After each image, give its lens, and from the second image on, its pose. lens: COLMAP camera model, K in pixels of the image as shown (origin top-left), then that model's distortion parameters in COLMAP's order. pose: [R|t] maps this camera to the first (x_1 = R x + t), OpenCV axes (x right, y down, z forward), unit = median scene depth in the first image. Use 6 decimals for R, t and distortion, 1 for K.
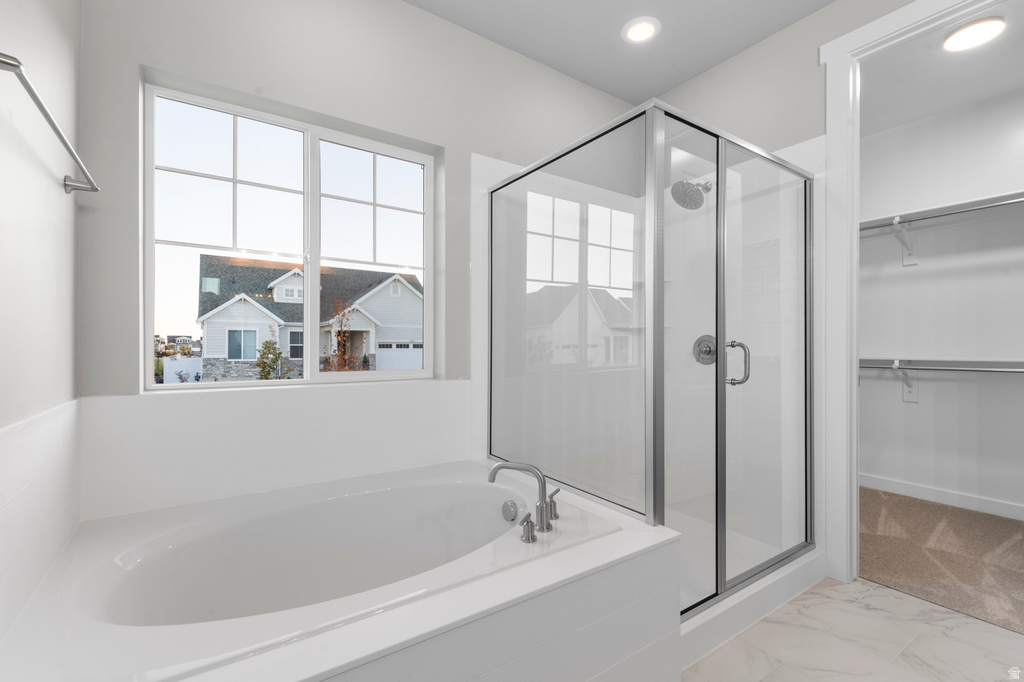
lens RADIAL K [[450.3, 0, 512.0], [0, 450.3, 343.7], [0, 0, 1]] dist [0.017720, 0.000169]
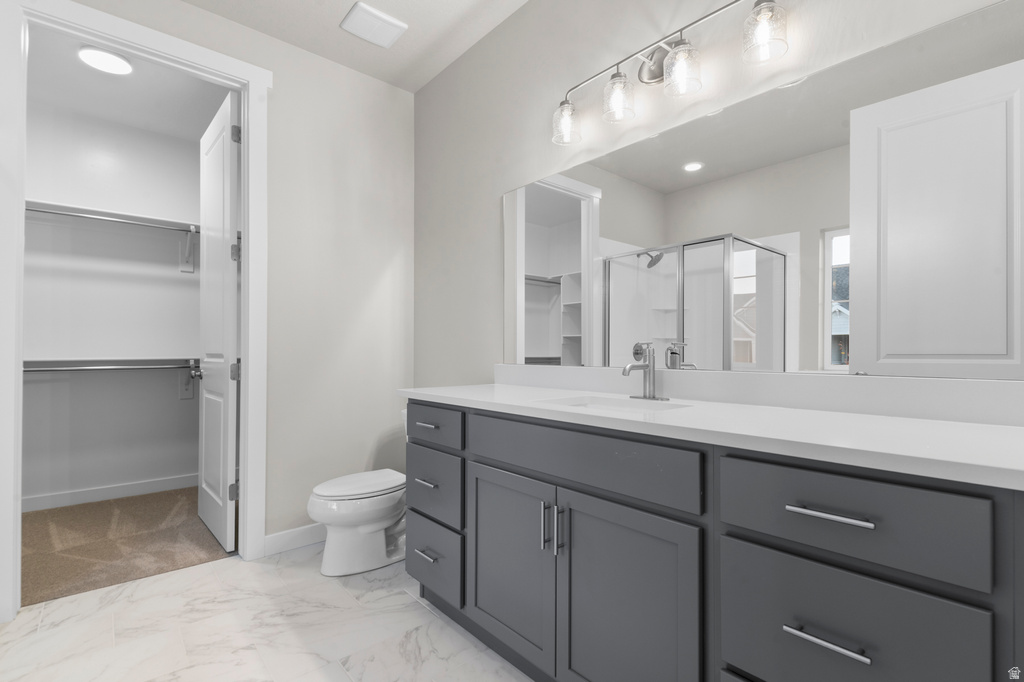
lens RADIAL K [[503.2, 0, 516.0], [0, 503.2, 346.5], [0, 0, 1]] dist [0.000138, -0.000074]
pose [[-0.100796, 0.012371, 0.994830, -0.308436], [-0.013885, 0.999808, -0.013839, 0.009356], [-0.994810, -0.015208, -0.100605, 0.159132]]
